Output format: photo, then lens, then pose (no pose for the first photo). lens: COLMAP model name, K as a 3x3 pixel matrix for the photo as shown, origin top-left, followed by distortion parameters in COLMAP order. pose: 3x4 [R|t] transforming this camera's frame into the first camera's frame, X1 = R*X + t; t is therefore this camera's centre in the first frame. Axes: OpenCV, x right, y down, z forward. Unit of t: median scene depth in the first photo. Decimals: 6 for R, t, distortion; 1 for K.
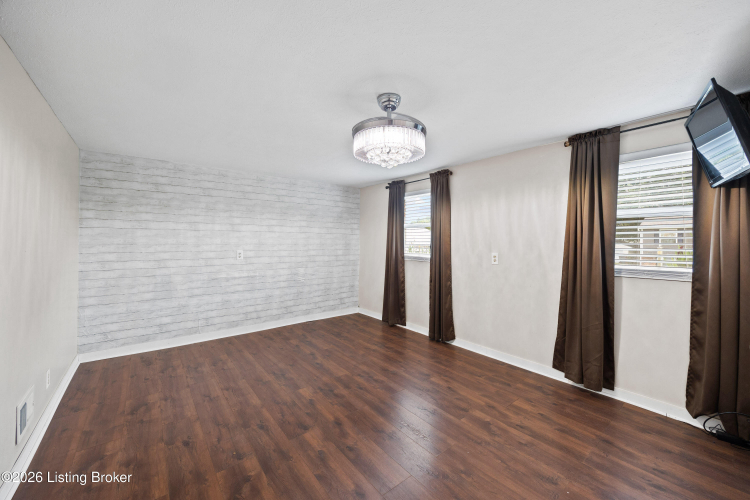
lens RADIAL K [[288.0, 0, 375.8], [0, 288.0, 245.5], [0, 0, 1]] dist [-0.008687, 0.000961]
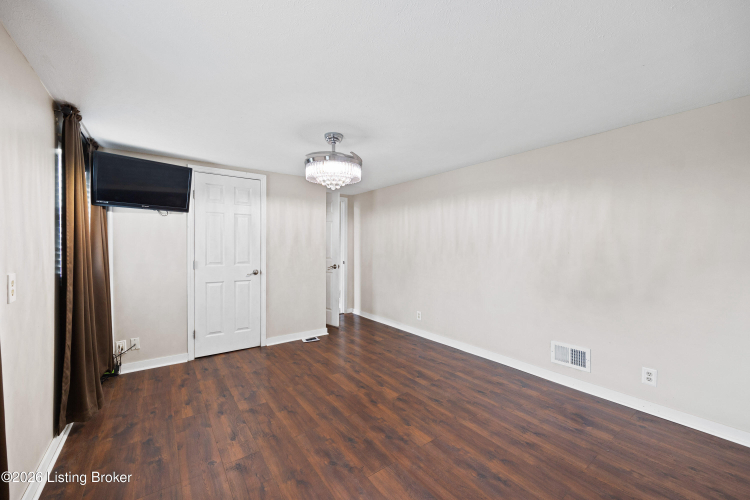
lens RADIAL K [[288.0, 0, 374.3], [0, 288.0, 249.2], [0, 0, 1]] dist [-0.008687, 0.000961]
pose [[-0.999615, -0.004086, 0.027438, -0.154104], [-0.003300, 0.999584, 0.028649, -0.029621], [-0.027544, 0.028548, -0.999213, 2.015030]]
